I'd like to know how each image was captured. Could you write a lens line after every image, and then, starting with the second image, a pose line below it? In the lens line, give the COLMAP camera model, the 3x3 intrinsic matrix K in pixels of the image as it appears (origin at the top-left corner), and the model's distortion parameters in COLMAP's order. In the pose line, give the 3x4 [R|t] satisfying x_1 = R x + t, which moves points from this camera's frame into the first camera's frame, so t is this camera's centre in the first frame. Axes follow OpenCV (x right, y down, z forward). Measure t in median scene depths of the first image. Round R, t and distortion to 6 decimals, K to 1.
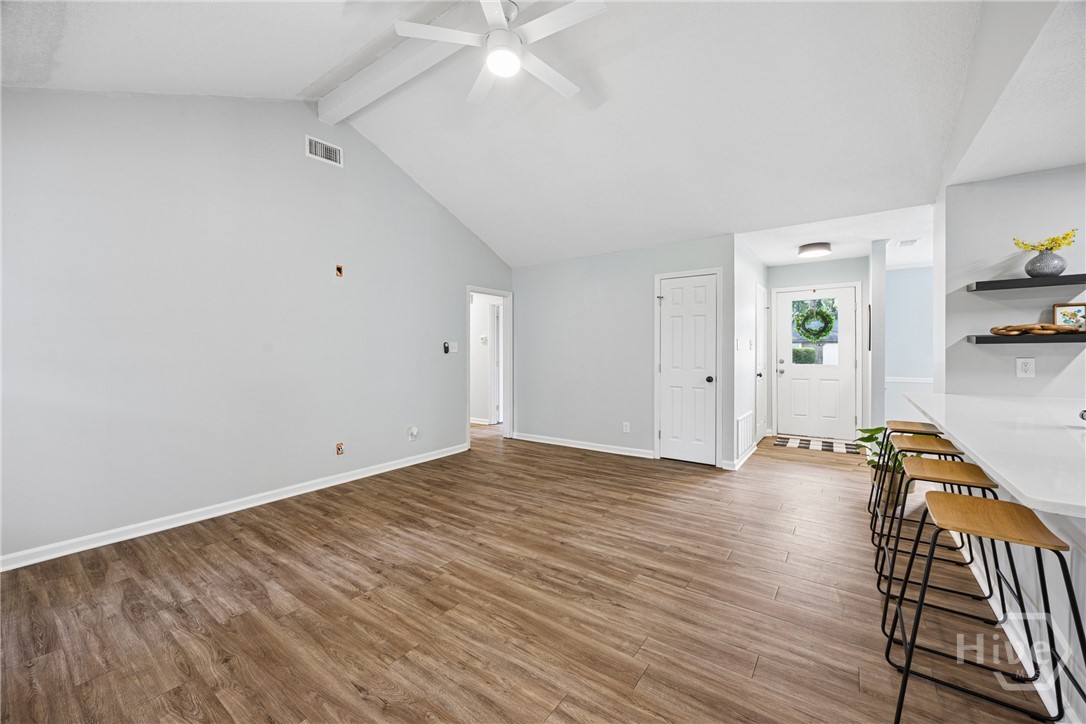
lens RADIAL K [[426.9, 0, 541.0], [0, 426.9, 357.1], [0, 0, 1]] dist [0.001114, -0.000067]
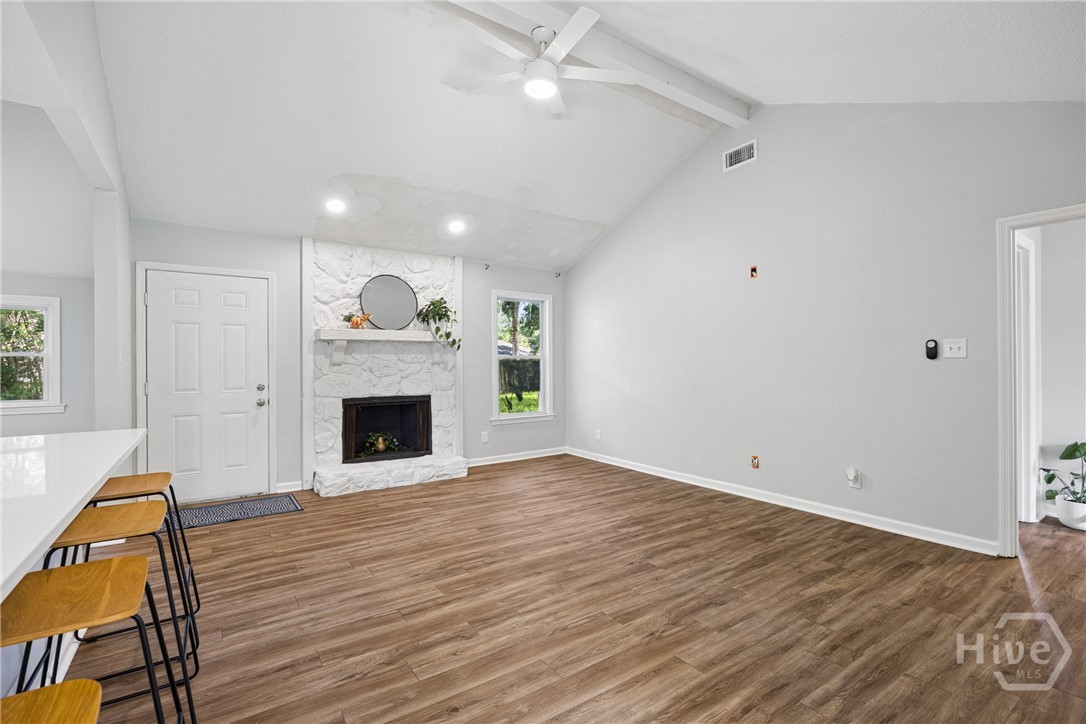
lens RADIAL K [[482.7, 0, 539.7], [0, 482.7, 362.0], [0, 0, 1]] dist [-0.000480, 0.000318]
pose [[-0.338358, 0.003795, -0.941010, 0.936591], [0.001416, 0.999993, 0.003524, -0.011242], [0.941017, -0.000140, -0.338360, 1.255654]]
